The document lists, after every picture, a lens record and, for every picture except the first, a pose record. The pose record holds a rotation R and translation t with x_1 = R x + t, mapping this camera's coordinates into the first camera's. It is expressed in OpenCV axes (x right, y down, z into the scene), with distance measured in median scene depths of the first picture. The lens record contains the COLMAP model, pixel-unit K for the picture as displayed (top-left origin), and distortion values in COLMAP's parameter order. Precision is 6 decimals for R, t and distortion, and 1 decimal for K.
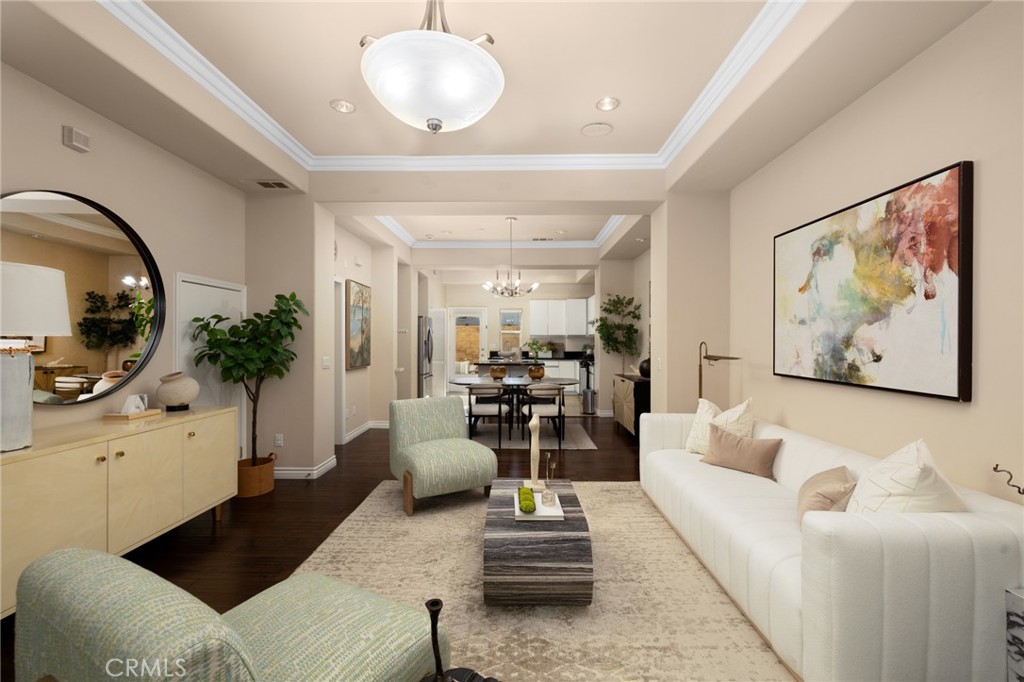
lens RADIAL K [[434.0, 0, 509.5], [0, 434.0, 340.2], [0, 0, 1]] dist [-0.000268, 0.001328]
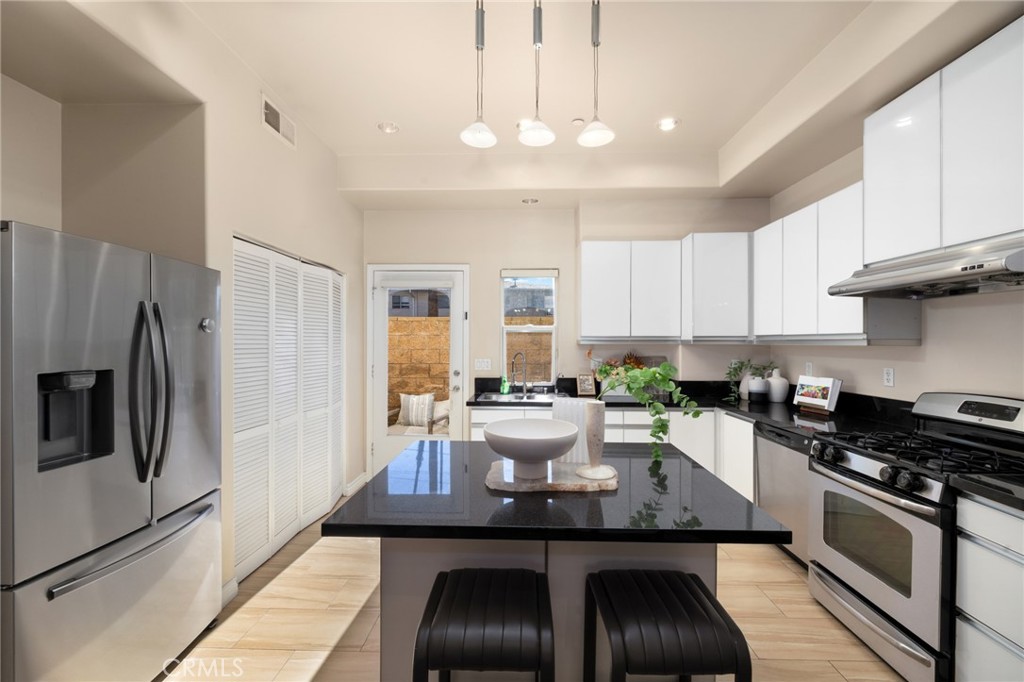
lens RADIAL K [[434.0, 0, 529.0], [0, 434.0, 344.7], [0, 0, 1]] dist [-0.000268, 0.001328]
pose [[0.999554, -0.001129, 0.029834, -0.033763], [0.000777, 0.999930, 0.011800, -0.035181], [-0.029845, -0.011772, 0.999485, 2.422482]]
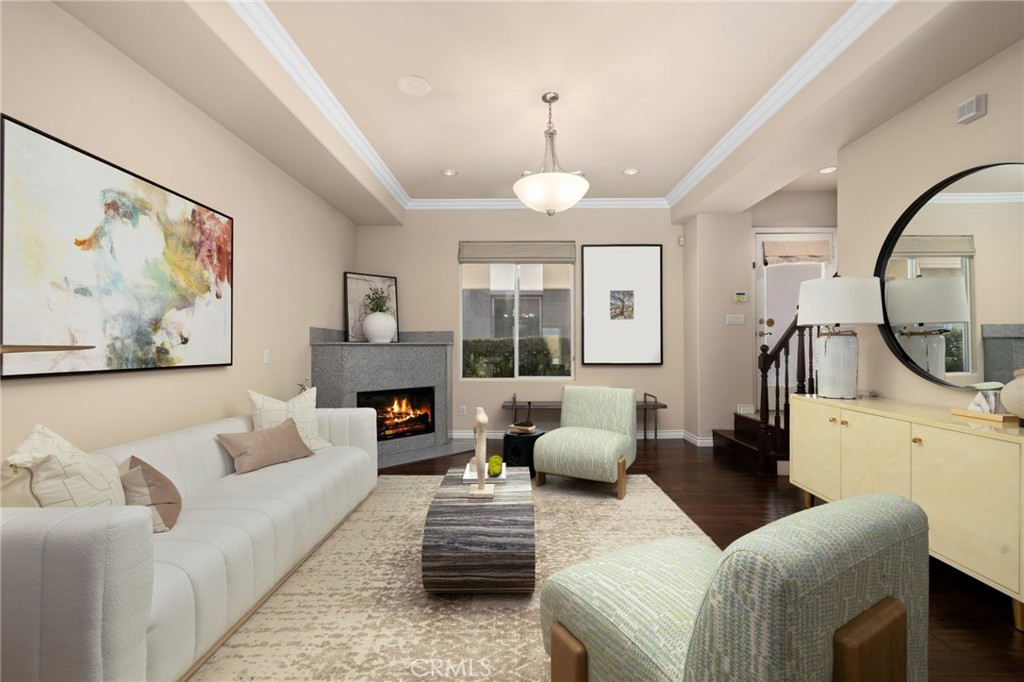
lens RADIAL K [[434.0, 0, 516.3], [0, 434.0, 343.1], [0, 0, 1]] dist [-0.000268, 0.001328]
pose [[-0.999817, 0.000826, -0.019114, 0.004007], [0.000978, 0.999968, -0.007924, 0.047480], [0.019107, -0.007941, -0.999786, 1.756694]]
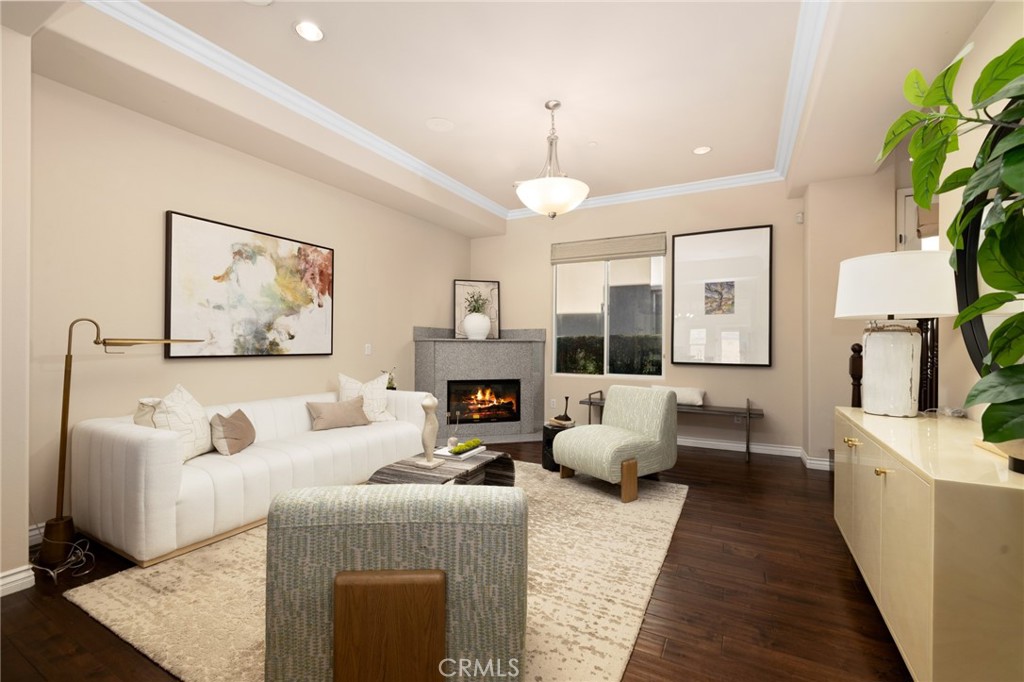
lens RADIAL K [[434.0, 0, 515.9], [0, 434.0, 339.8], [0, 0, 1]] dist [-0.000268, 0.001328]
pose [[-0.896005, -0.004169, 0.444025, -0.547091], [-0.007959, 0.999946, -0.006671, 0.046205], [-0.443973, -0.009511, -0.895990, 1.729241]]
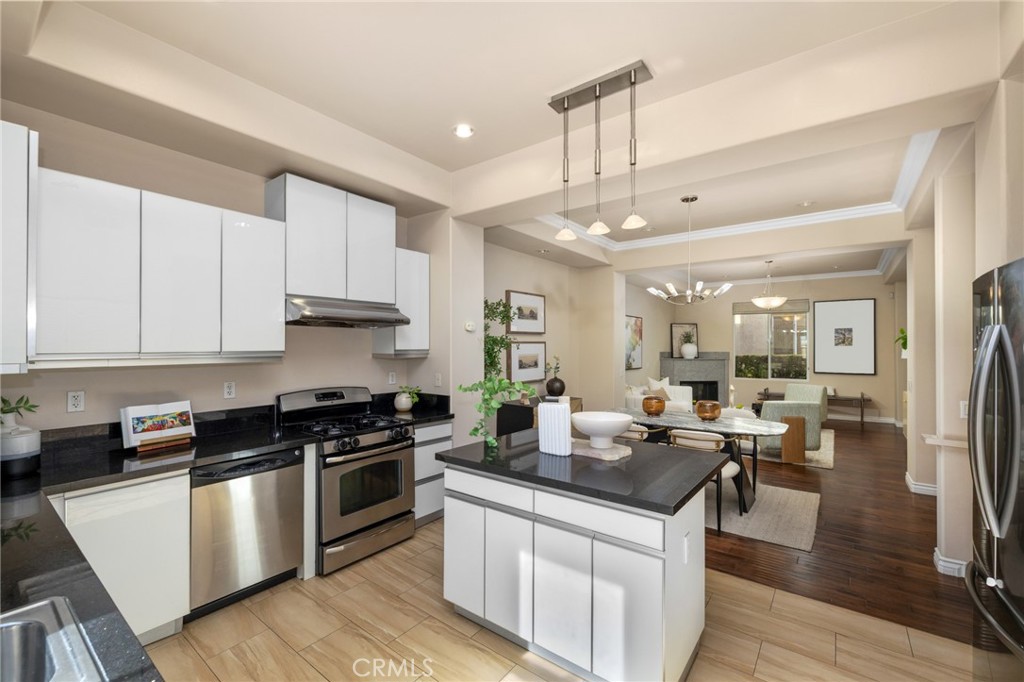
lens RADIAL K [[434.0, 0, 513.5], [0, 434.0, 341.9], [0, 0, 1]] dist [-0.000268, 0.001328]
pose [[-0.815451, 0.003309, 0.578816, -0.376672], [-0.003787, 0.999932, -0.011052, -0.059427], [-0.578813, -0.011205, -0.815383, 3.781388]]
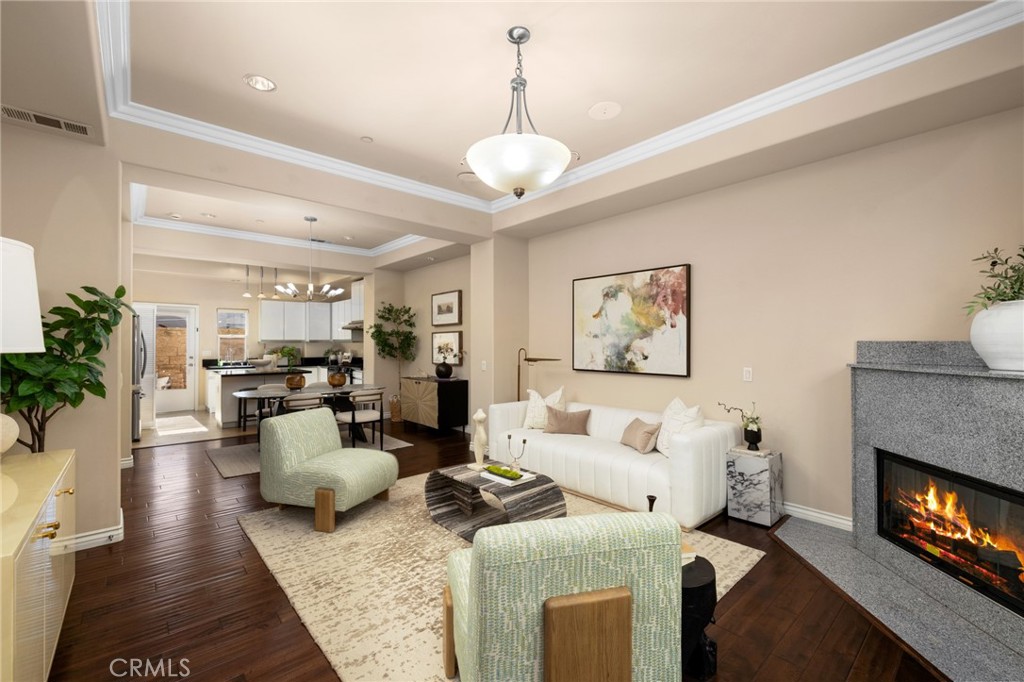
lens RADIAL K [[434.0, 0, 513.0], [0, 434.0, 341.7], [0, 0, 1]] dist [-0.000268, 0.001328]
pose [[0.734178, 0.000704, 0.678957, -0.676937], [0.001852, 0.999994, -0.003039, -0.017905], [-0.678955, 0.003489, 0.734172, 0.018681]]
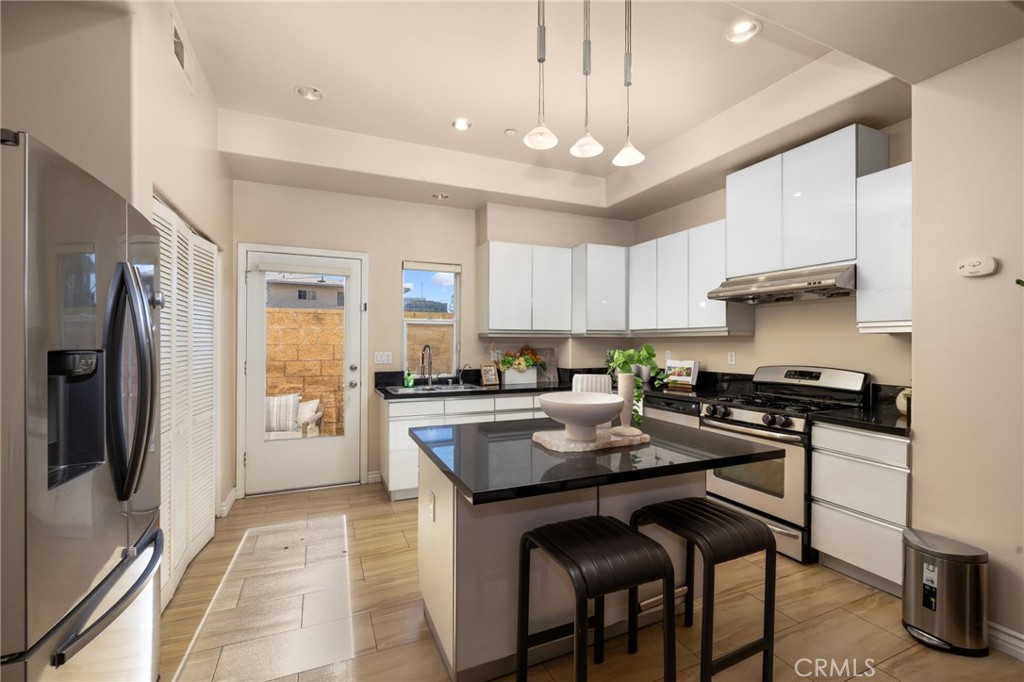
lens RADIAL K [[434.0, 0, 520.9], [0, 434.0, 339.1], [0, 0, 1]] dist [-0.000268, 0.001328]
pose [[0.891357, 0.004082, 0.453284, -0.405351], [-0.002534, 0.999989, -0.004022, -0.005318], [-0.453296, 0.002437, 0.891357, 2.441552]]
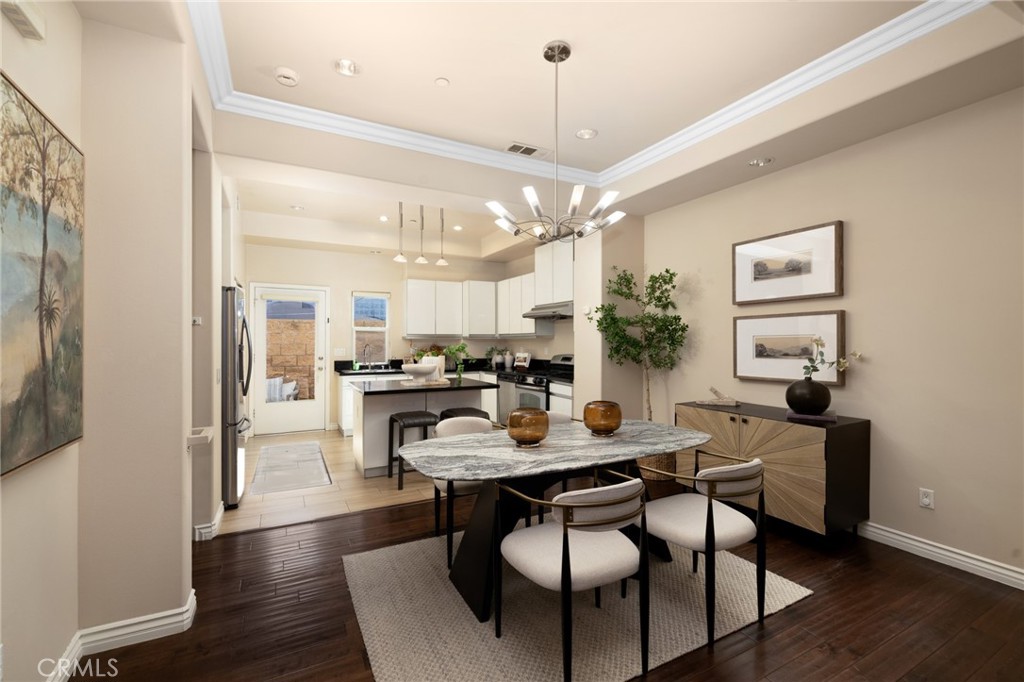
lens RADIAL K [[434.0, 0, 517.9], [0, 434.0, 339.7], [0, 0, 1]] dist [-0.000268, 0.001328]
pose [[0.862519, 0.001744, 0.506022, -0.511702], [-0.000427, 0.999996, -0.002720, -0.008149], [-0.506025, 0.002130, 0.862516, 1.440683]]
